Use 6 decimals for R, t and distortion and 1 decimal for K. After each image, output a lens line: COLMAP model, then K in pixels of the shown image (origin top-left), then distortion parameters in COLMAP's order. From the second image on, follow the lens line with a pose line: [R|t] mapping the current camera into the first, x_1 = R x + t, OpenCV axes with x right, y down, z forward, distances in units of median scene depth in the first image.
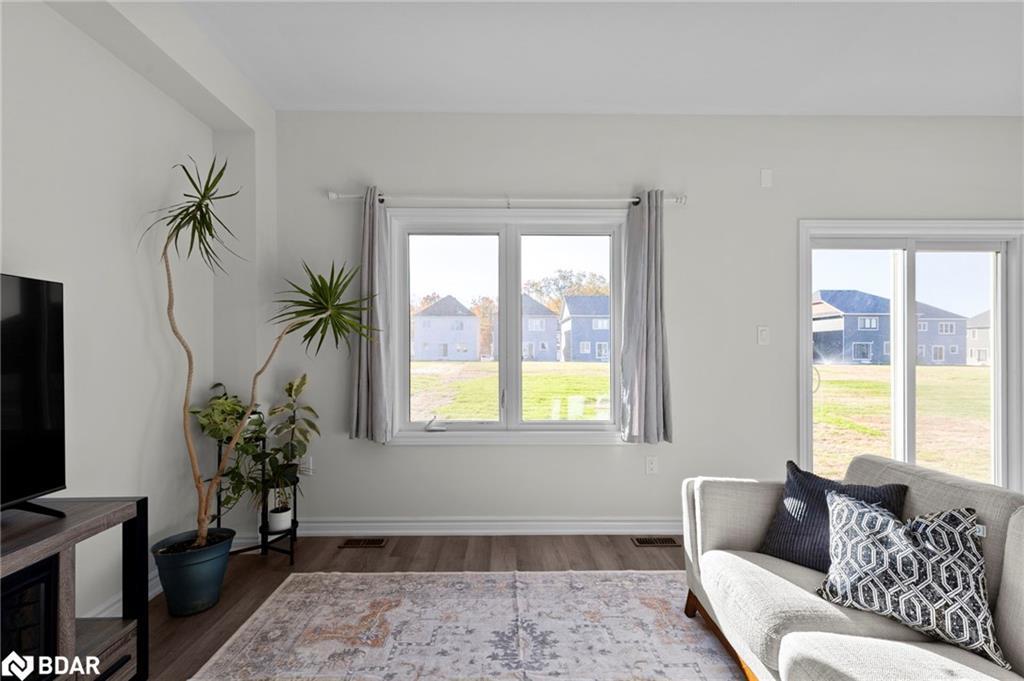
lens RADIAL K [[462.0, 0, 509.9], [0, 462.0, 348.7], [0, 0, 1]] dist [0.000358, 0.000123]
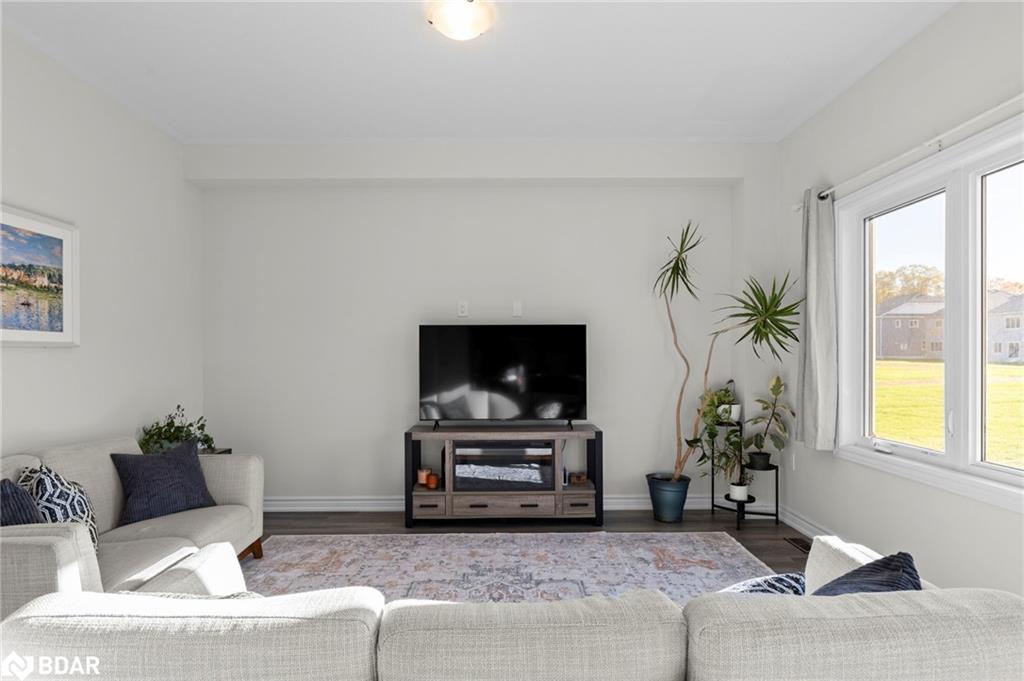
lens RADIAL K [[526.8, 0, 513.4], [0, 526.8, 346.0], [0, 0, 1]] dist [-0.002169, -0.000765]
pose [[0.006628, -0.018218, -0.999812, 1.004839], [0.009856, 0.999787, -0.018152, -0.000606], [0.999929, -0.009734, 0.006806, 0.432140]]
